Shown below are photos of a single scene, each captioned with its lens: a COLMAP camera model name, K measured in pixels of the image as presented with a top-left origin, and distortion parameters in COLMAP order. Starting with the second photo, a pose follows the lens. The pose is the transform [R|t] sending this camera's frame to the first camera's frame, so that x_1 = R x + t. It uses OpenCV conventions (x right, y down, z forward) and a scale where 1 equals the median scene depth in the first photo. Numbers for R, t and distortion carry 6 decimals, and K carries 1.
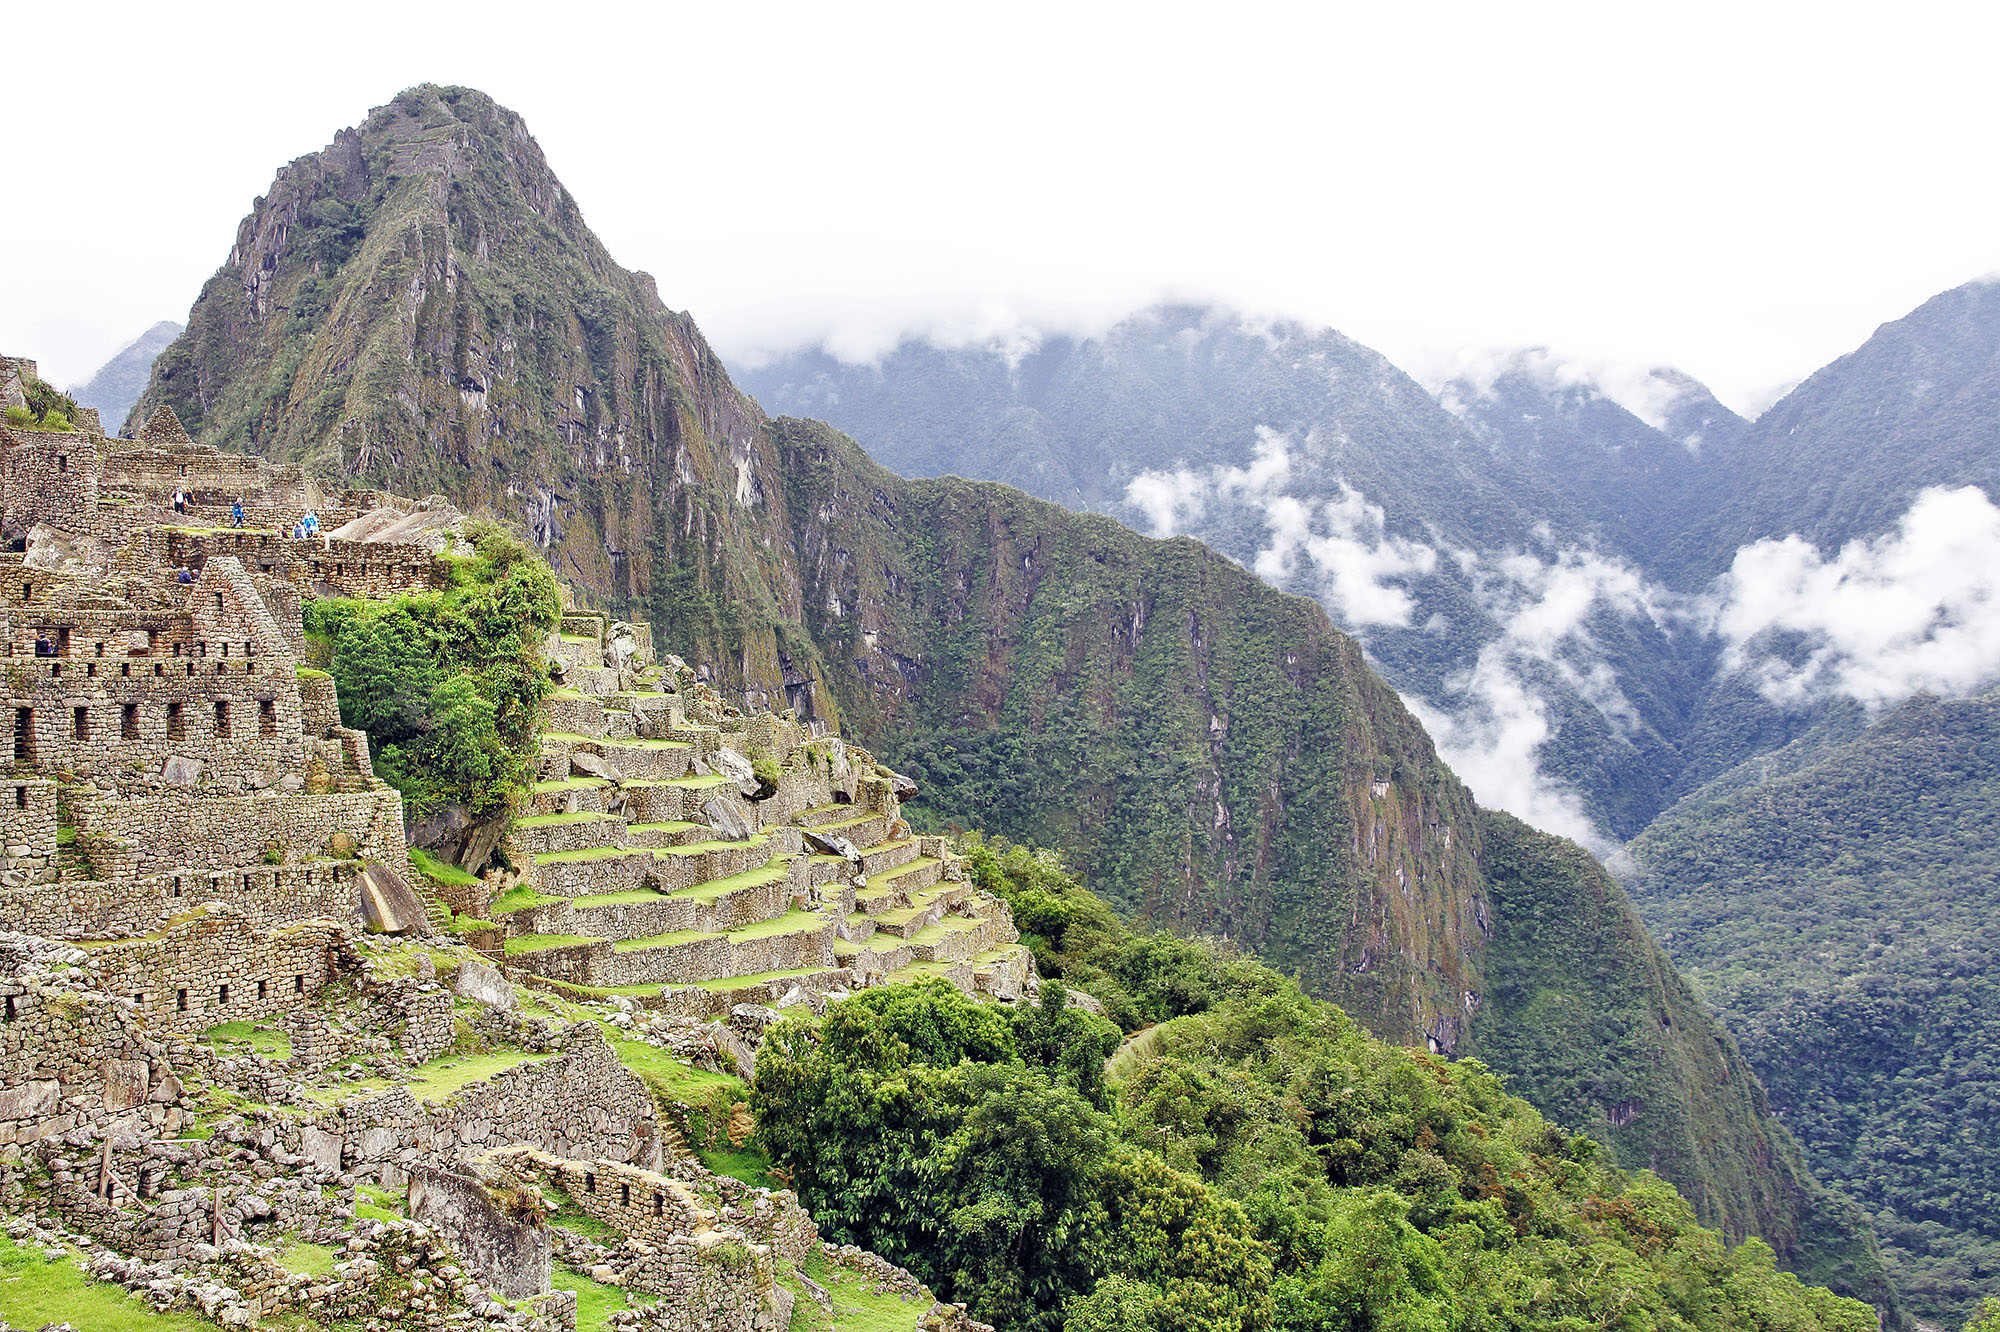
lens RADIAL K [[1908.8, 0, 1000.0], [0, 1908.8, 666.0], [0, 0, 1]] dist [-0.028198, 0.193763]
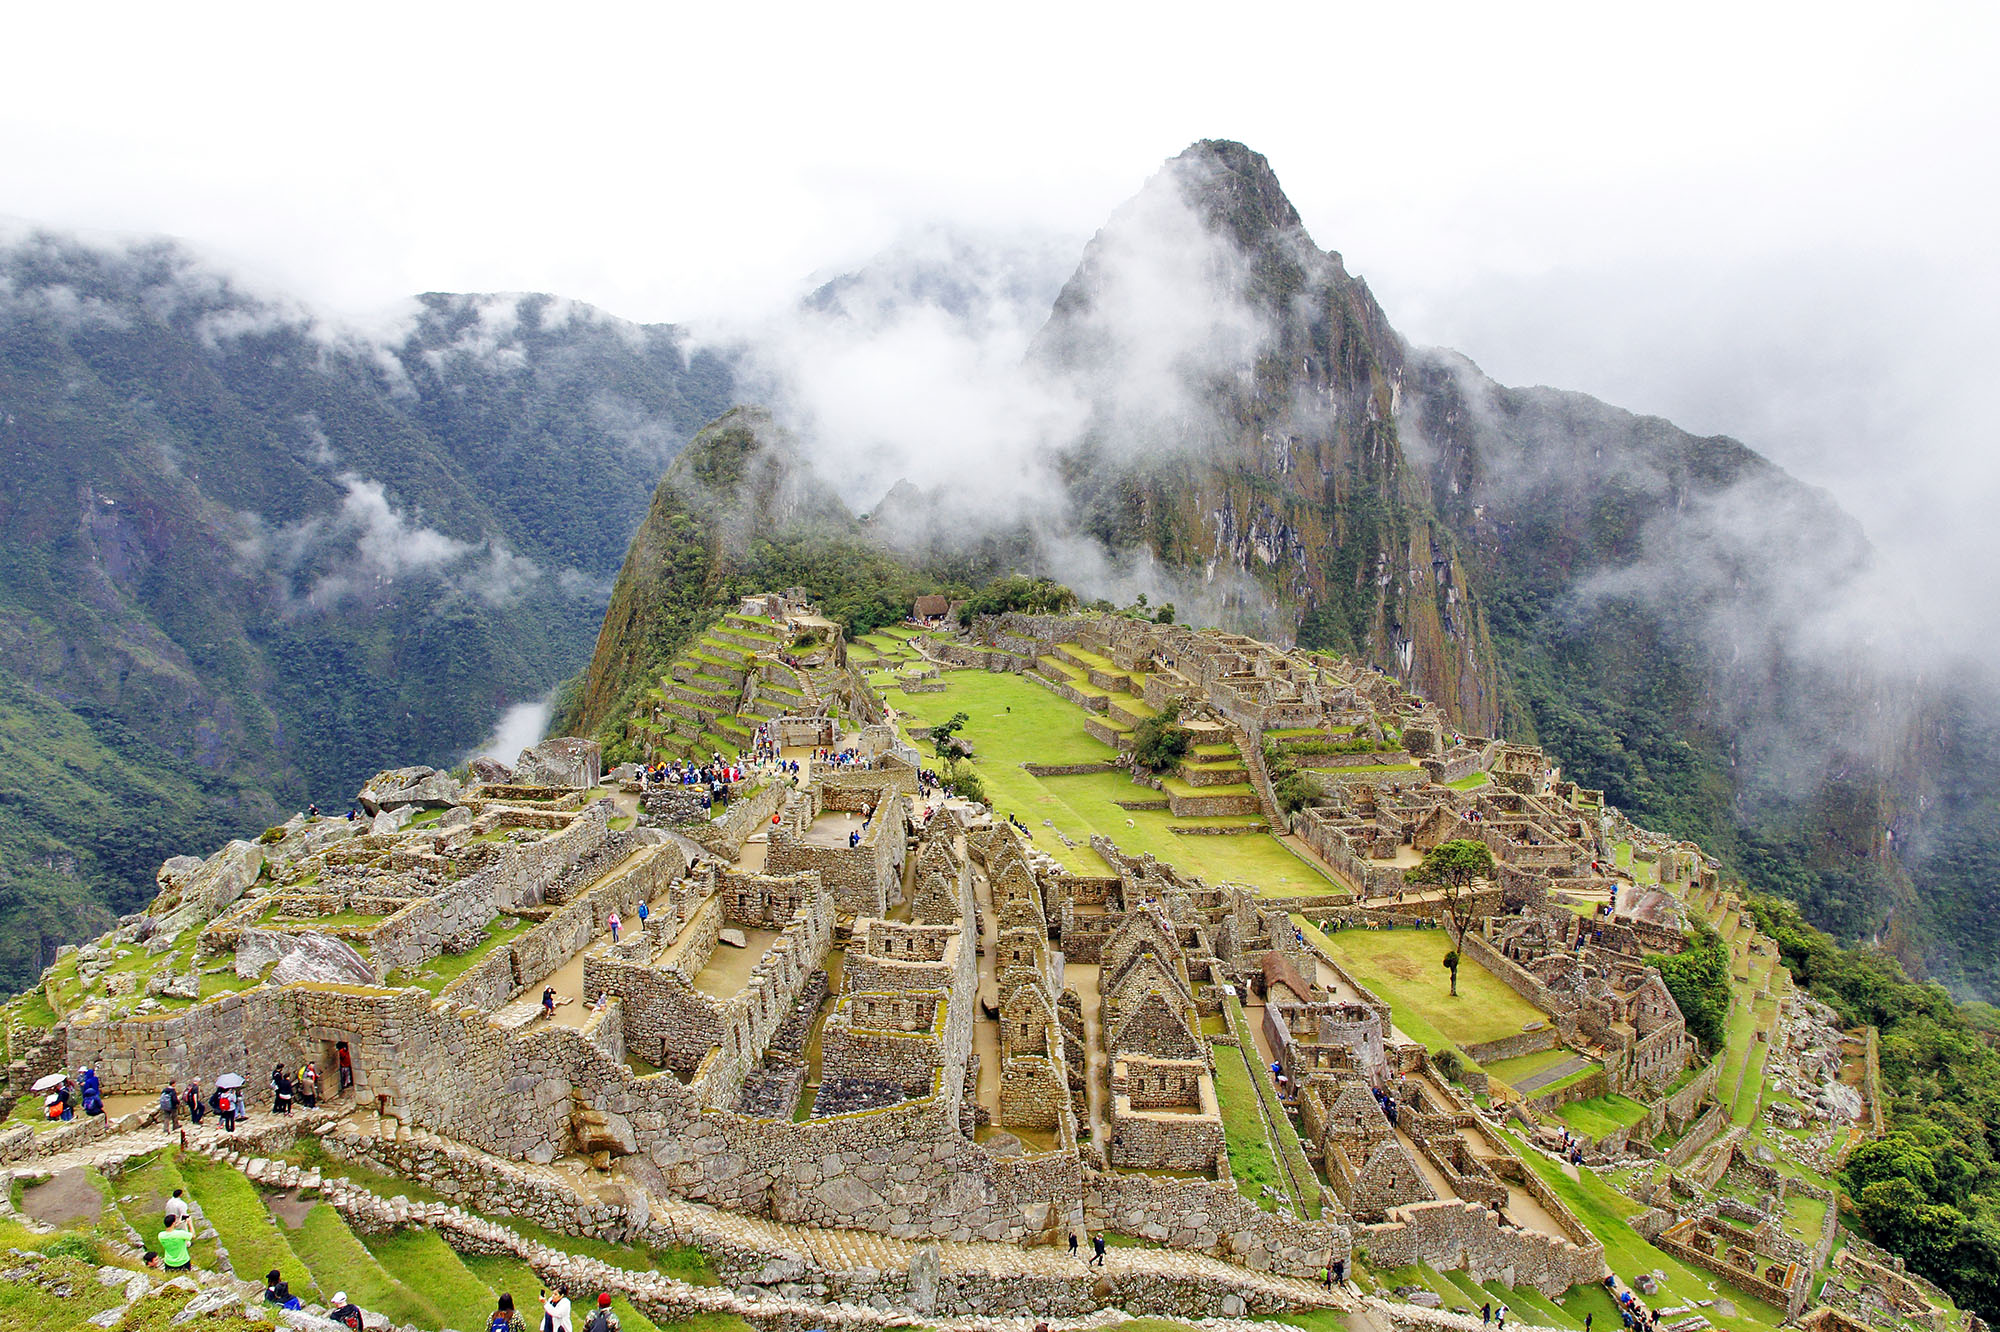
lens RADIAL K [[1434.3, 0, 1011.8], [0, 1434.3, 670.8], [0, 0, 1]] dist [-0.117774, 0.088679]
pose [[0.943676, 0.073643, -0.322572, -0.046437], [-0.021956, 0.986705, 0.161032, -0.056141], [0.330142, -0.144879, 0.932747, -0.080534]]
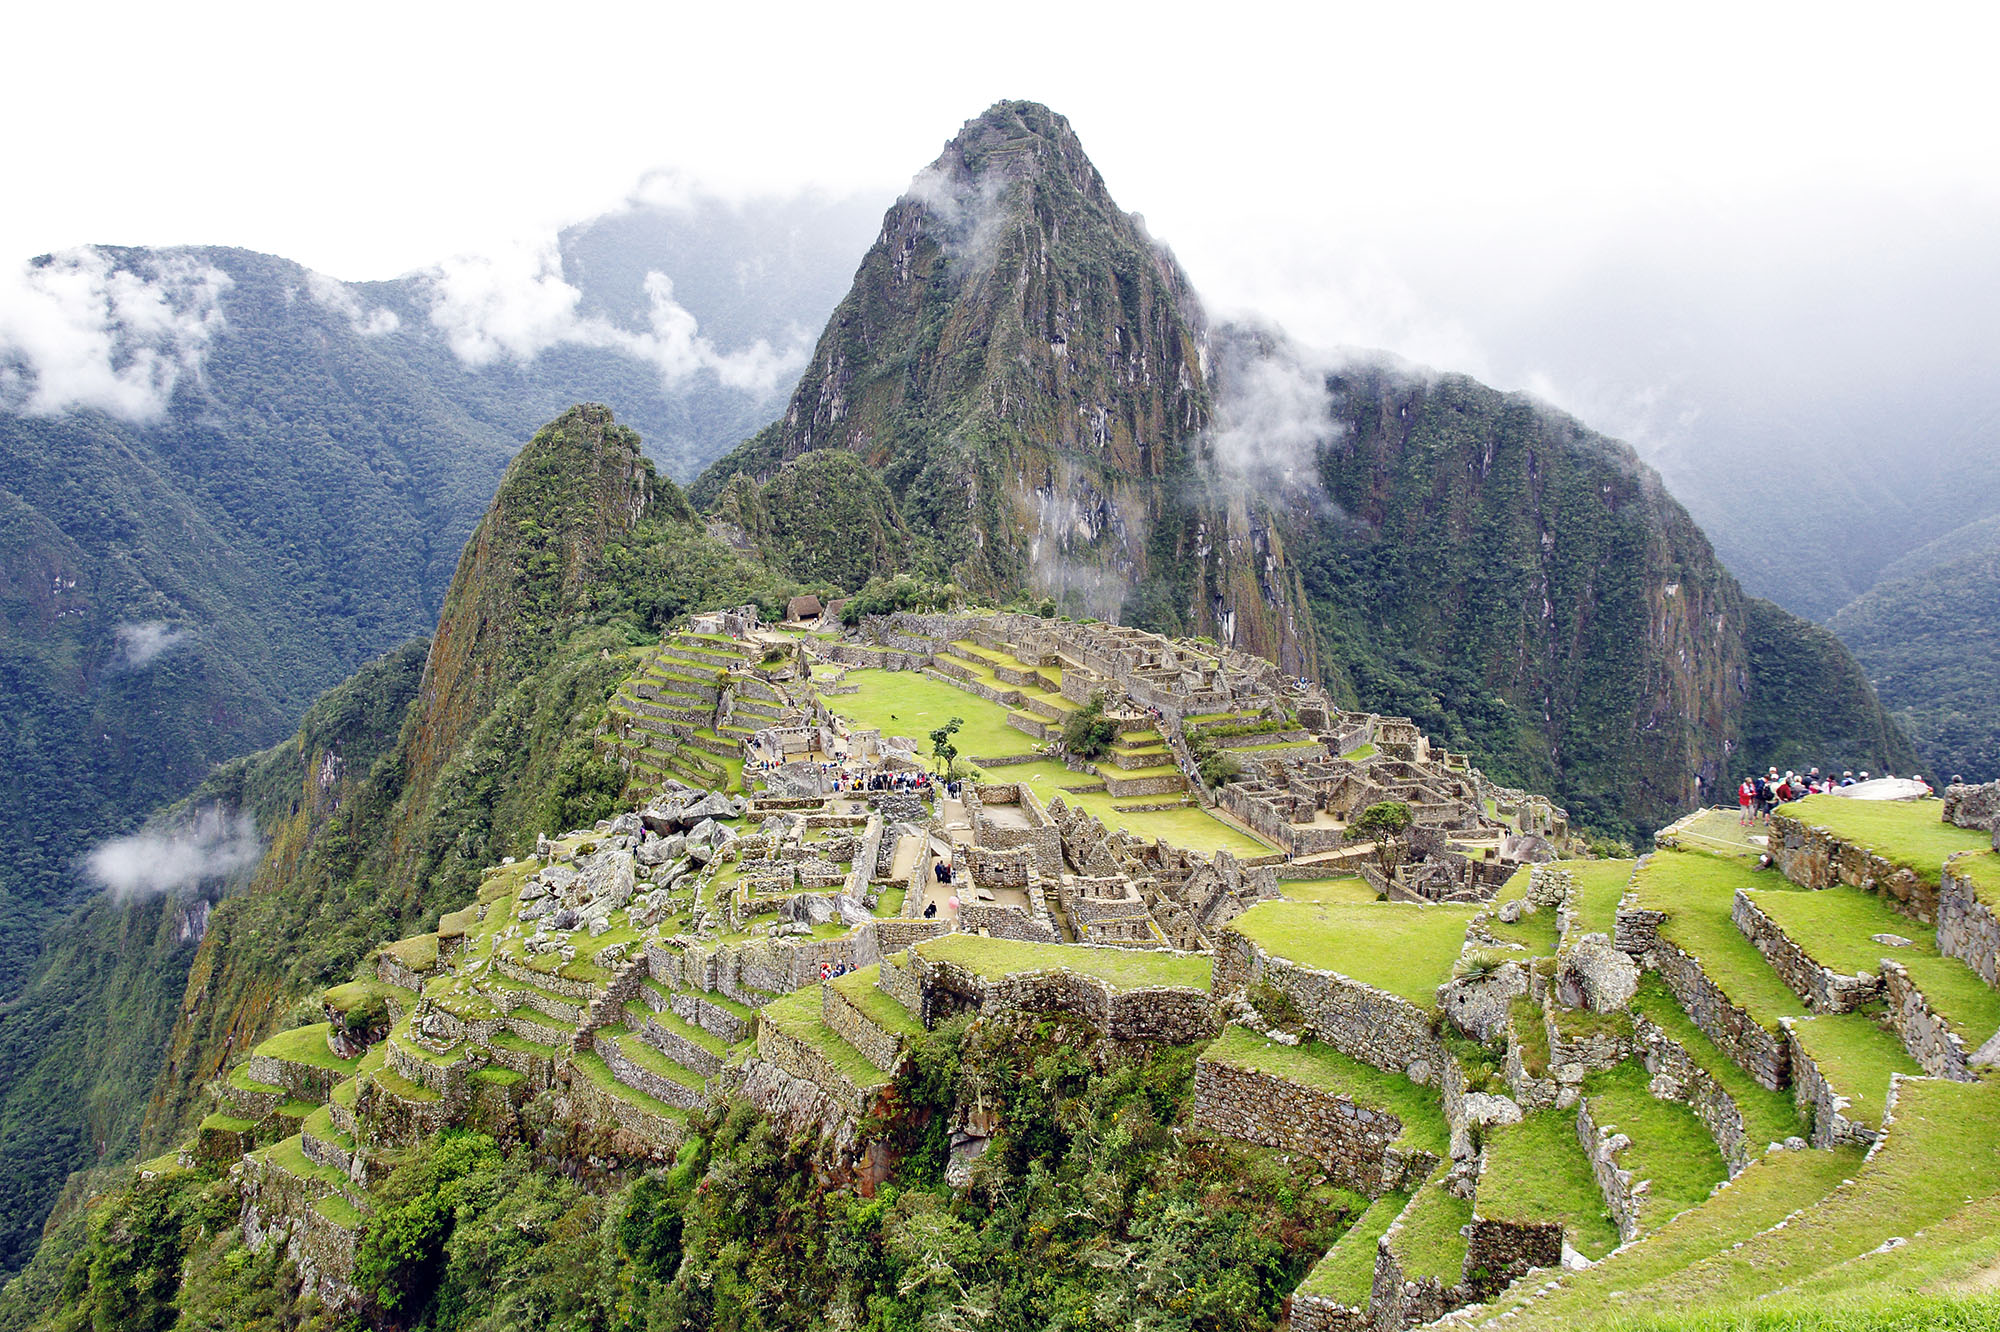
lens RADIAL K [[1559.0, 0, 1000.0], [0, 1559.0, 666.0], [0, 0, 1]] dist [-0.086263, 0.120278]
pose [[0.982419, 0.033383, -0.183678, -0.060279], [-0.001524, 0.985284, 0.170919, -0.066497], [0.186681, -0.167634, 0.968013, -0.126007]]
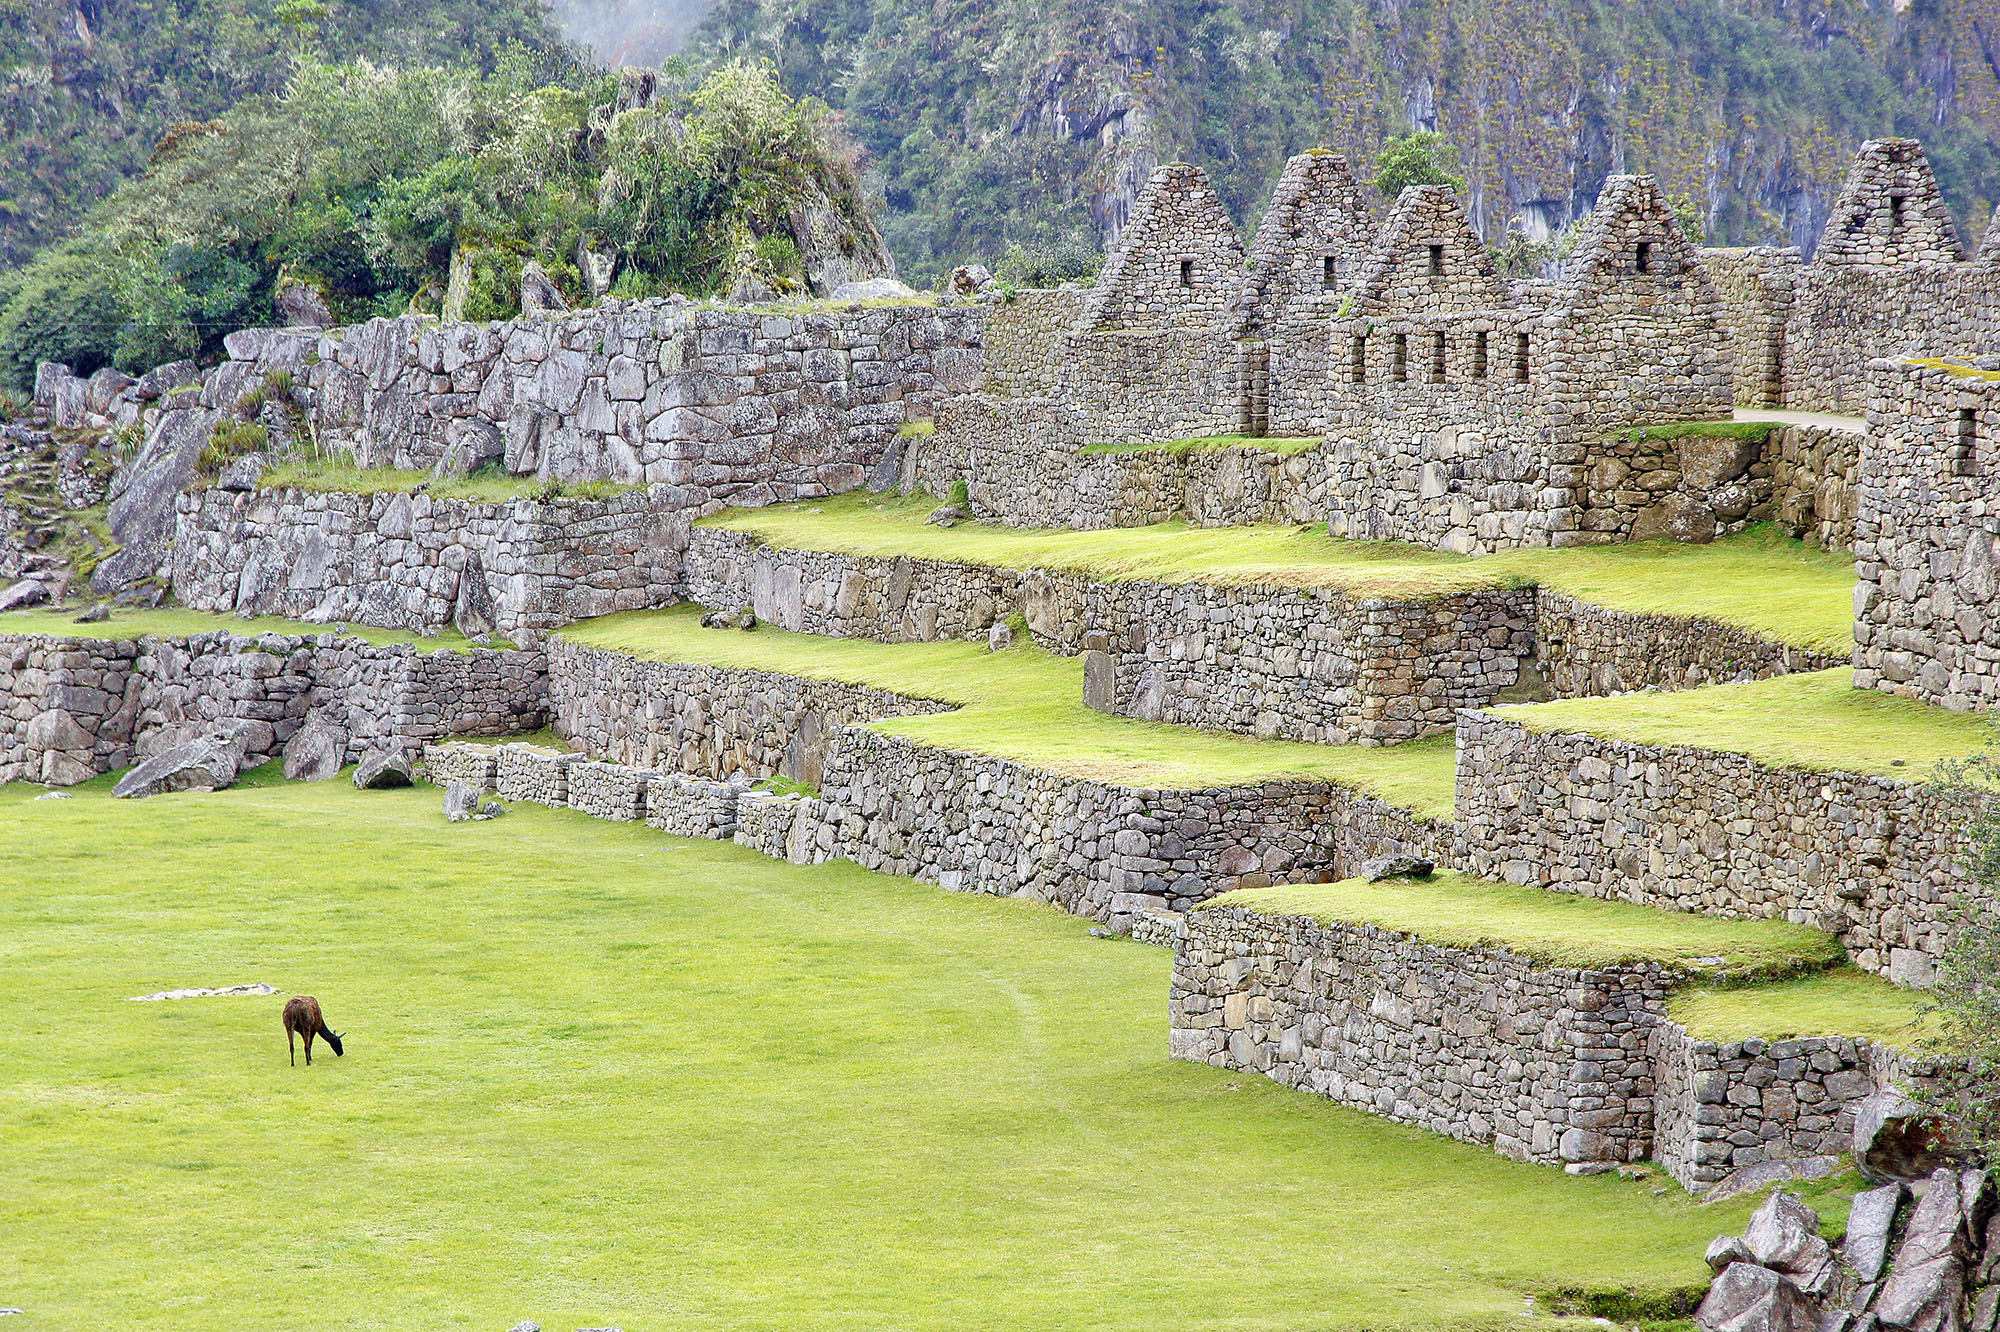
lens RADIAL K [[7084.6, 0, 1000.0], [0, 7084.6, 666.0], [0, 0, 1]] dist [0.094874, 0.869382]
pose [[0.972024, 0.013751, -0.234477, -0.087836], [0.000293, 0.998213, 0.059756, -0.021521], [0.234879, -0.058153, 0.970283, 0.038816]]
